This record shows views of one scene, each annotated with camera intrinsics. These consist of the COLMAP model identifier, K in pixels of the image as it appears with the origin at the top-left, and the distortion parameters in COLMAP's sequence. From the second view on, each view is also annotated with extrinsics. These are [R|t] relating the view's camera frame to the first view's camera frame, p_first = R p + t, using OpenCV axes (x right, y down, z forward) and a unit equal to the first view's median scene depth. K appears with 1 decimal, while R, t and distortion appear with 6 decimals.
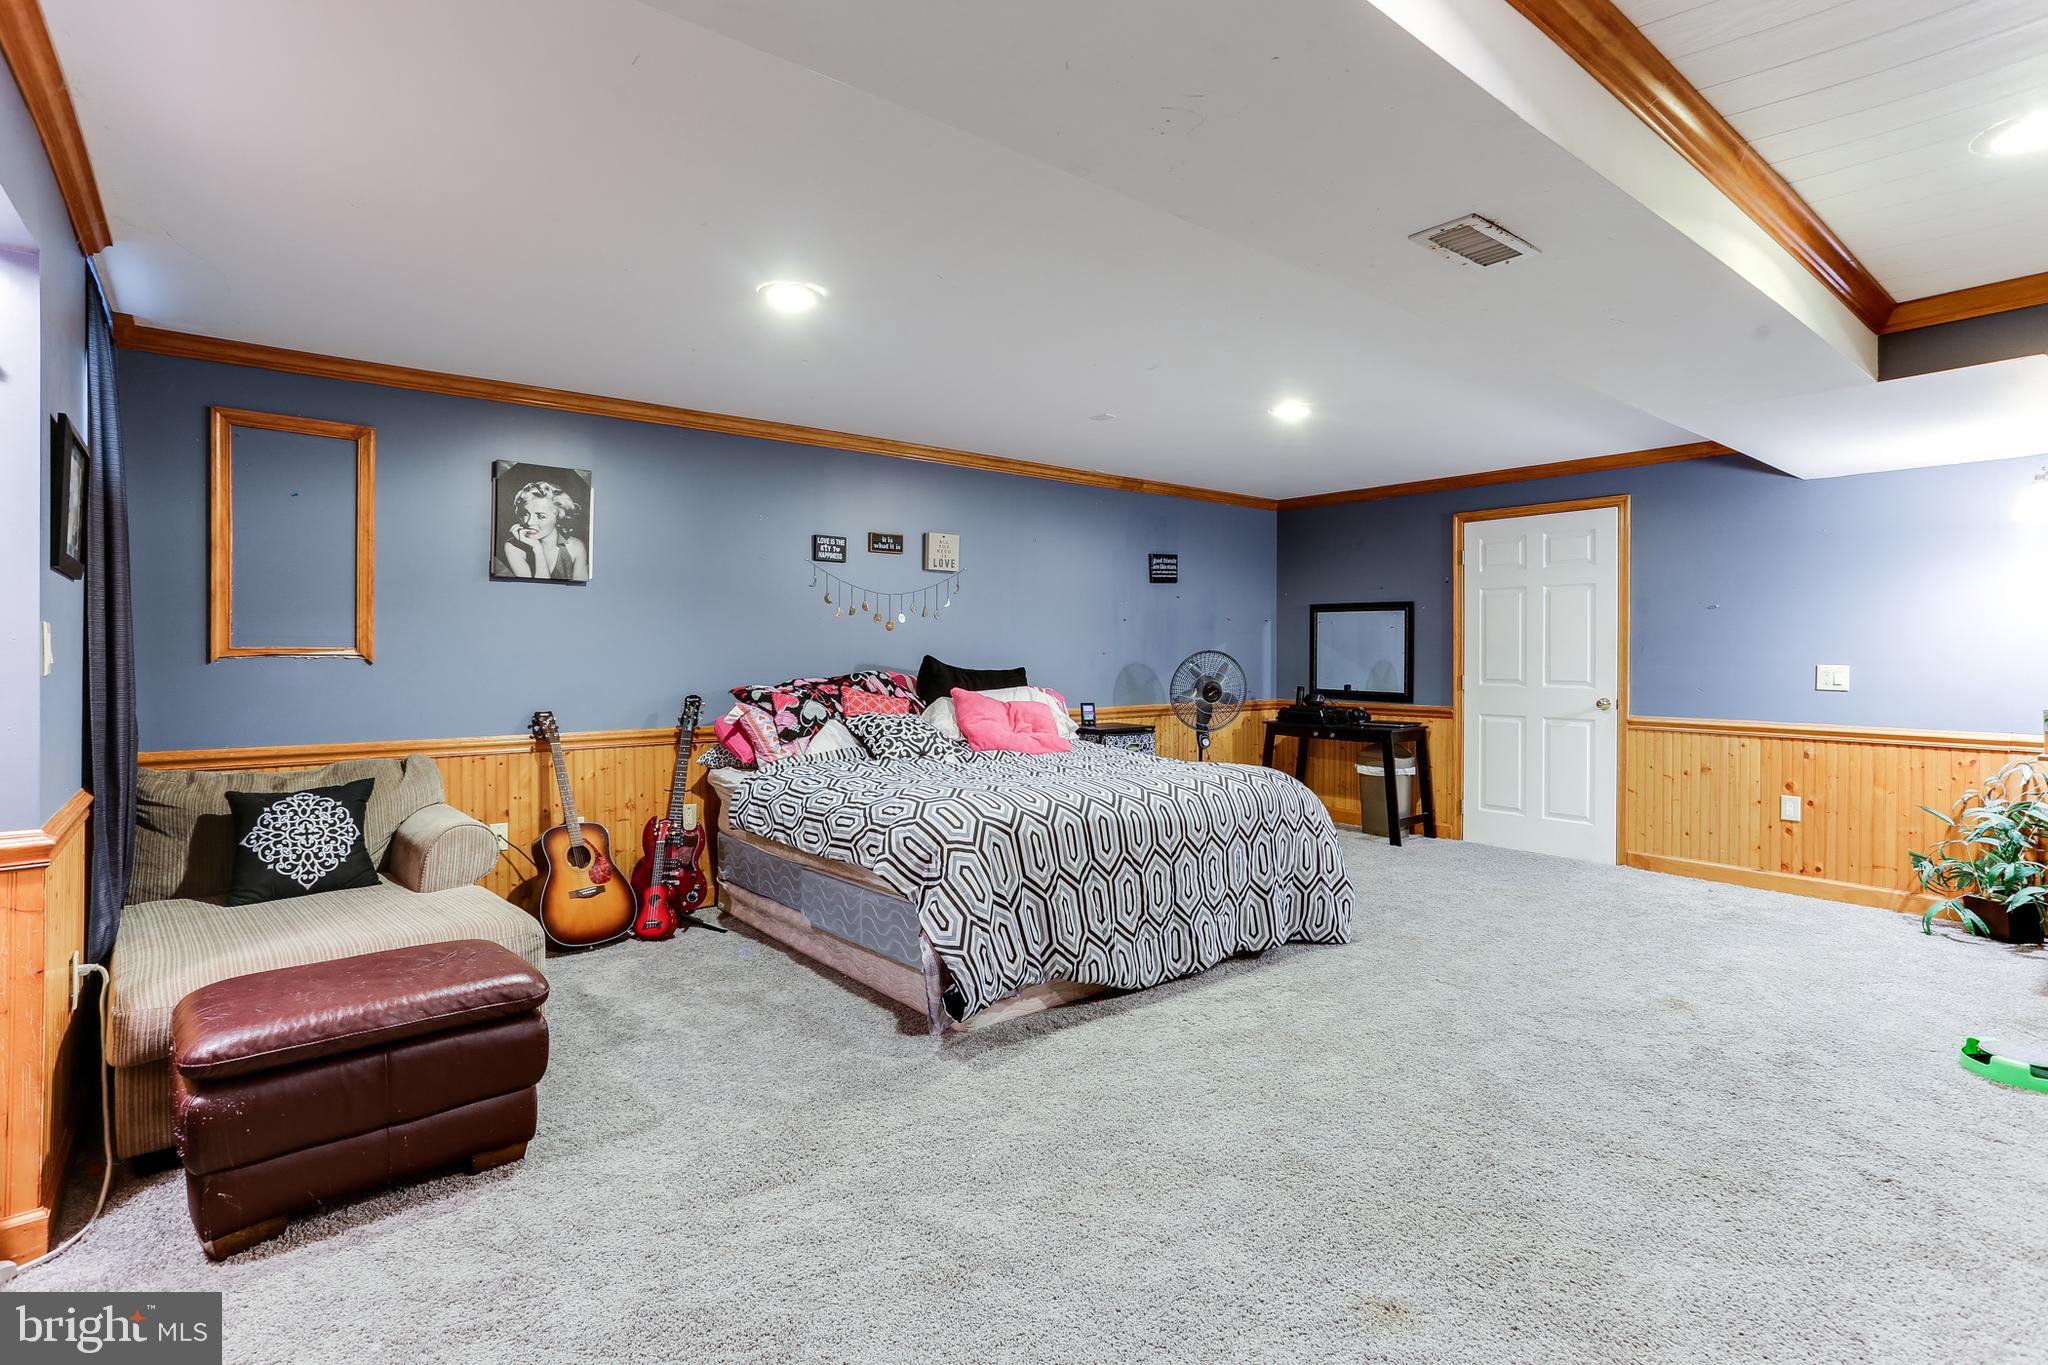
lens RADIAL K [[979.7, 0, 1032.4], [0, 979.7, 650.8], [0, 0, 1]] dist [-0.031601, 0.000440]
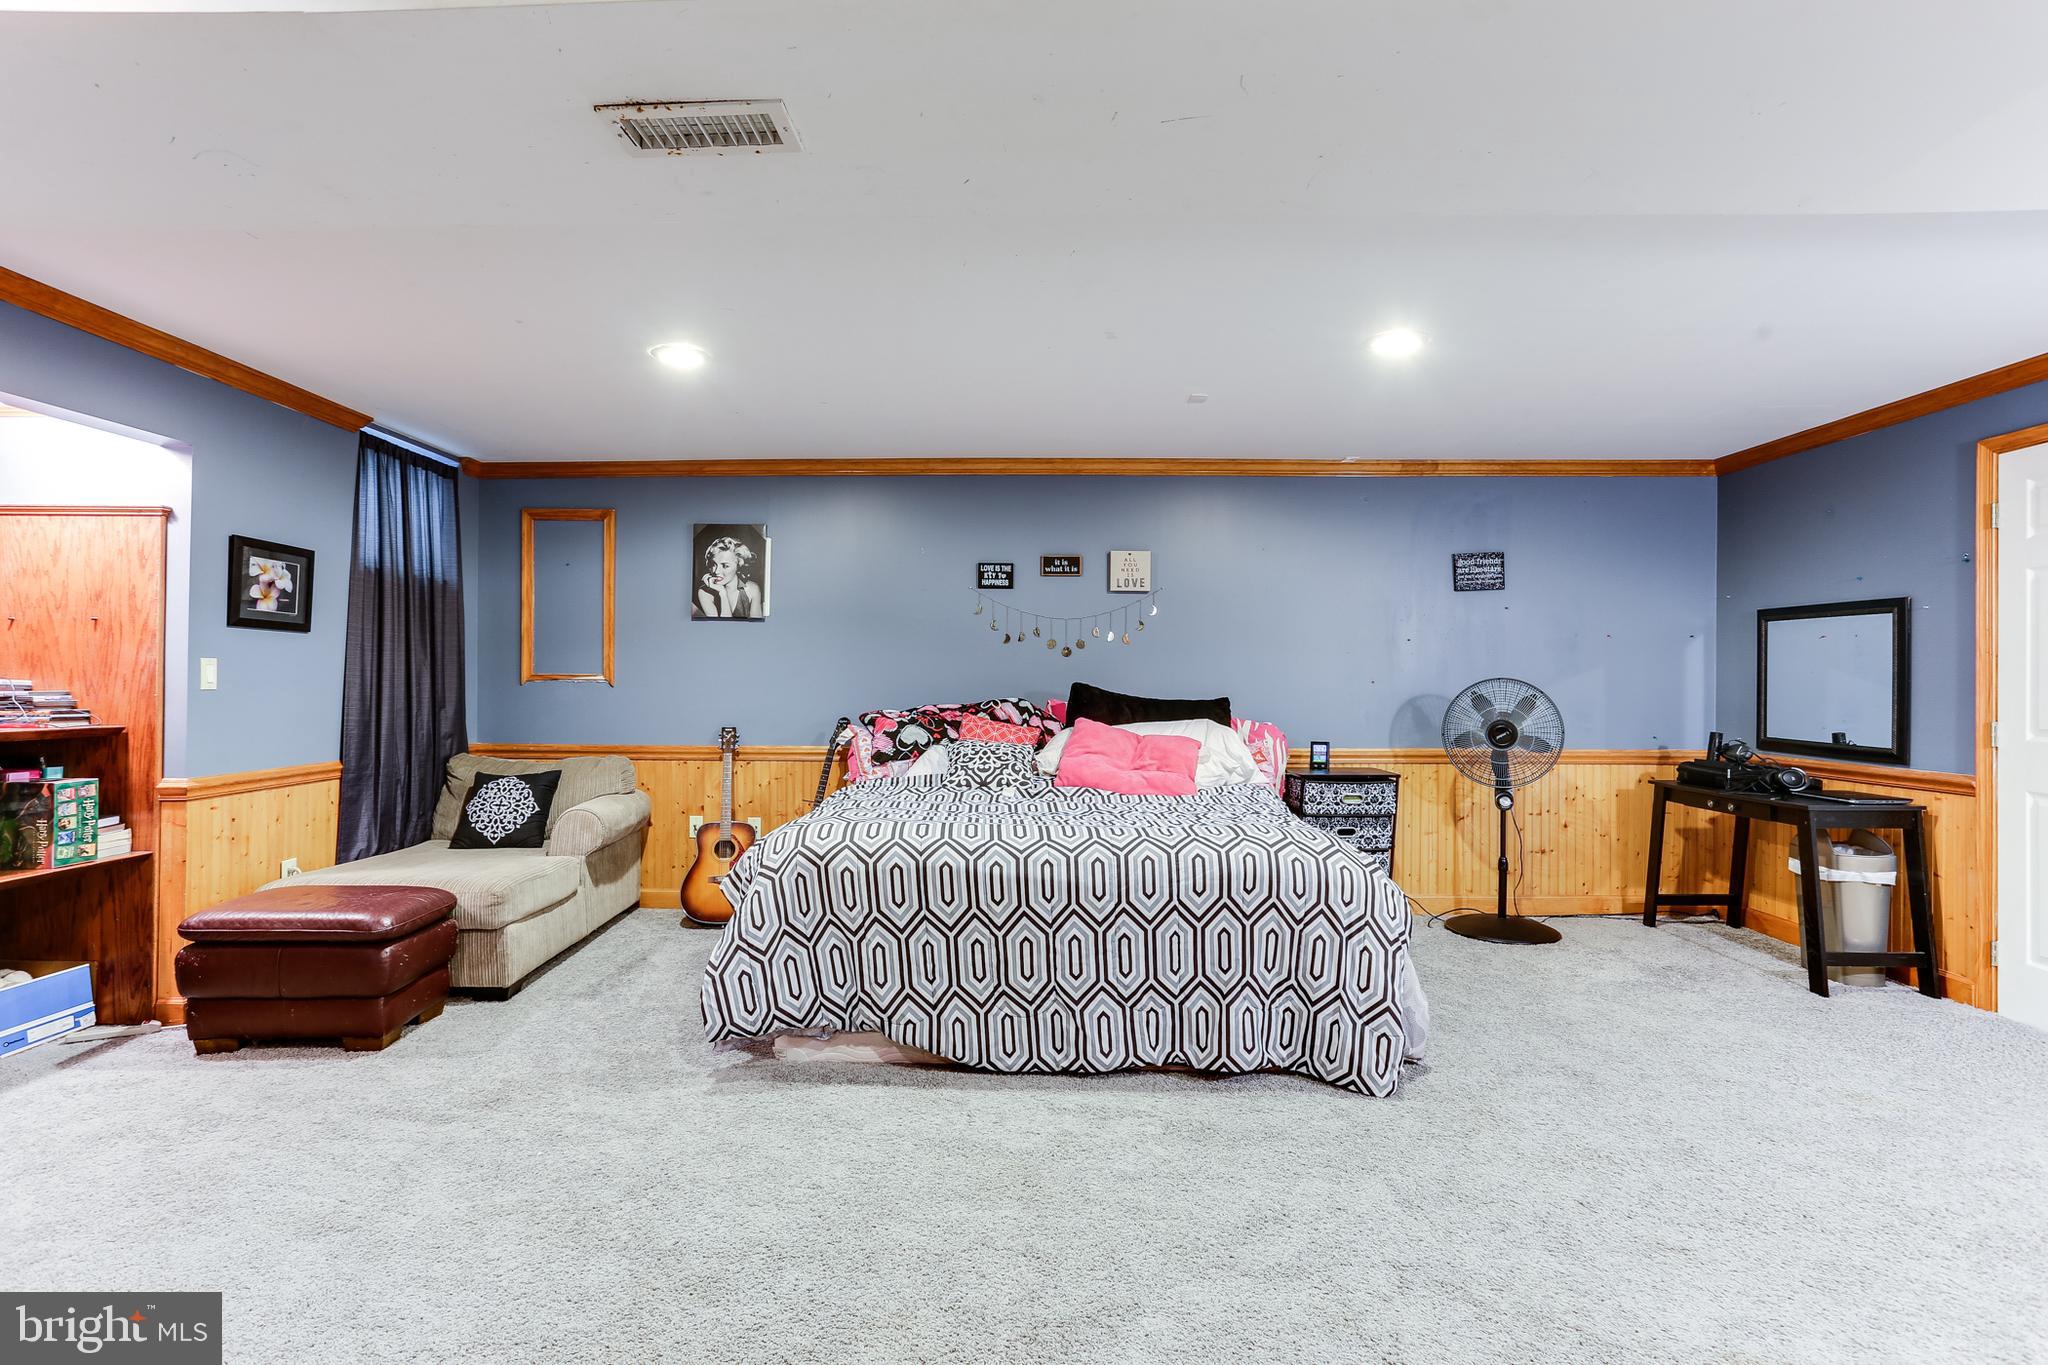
lens RADIAL K [[986.7, 0, 990.9], [0, 986.7, 678.0], [0, 0, 1]] dist [-0.058667, 0.038956]
pose [[0.762897, -0.000237, -0.646520, 0.515538], [-0.002940, 0.999988, -0.003836, 0.004835], [0.646513, 0.004827, 0.762888, 0.267845]]
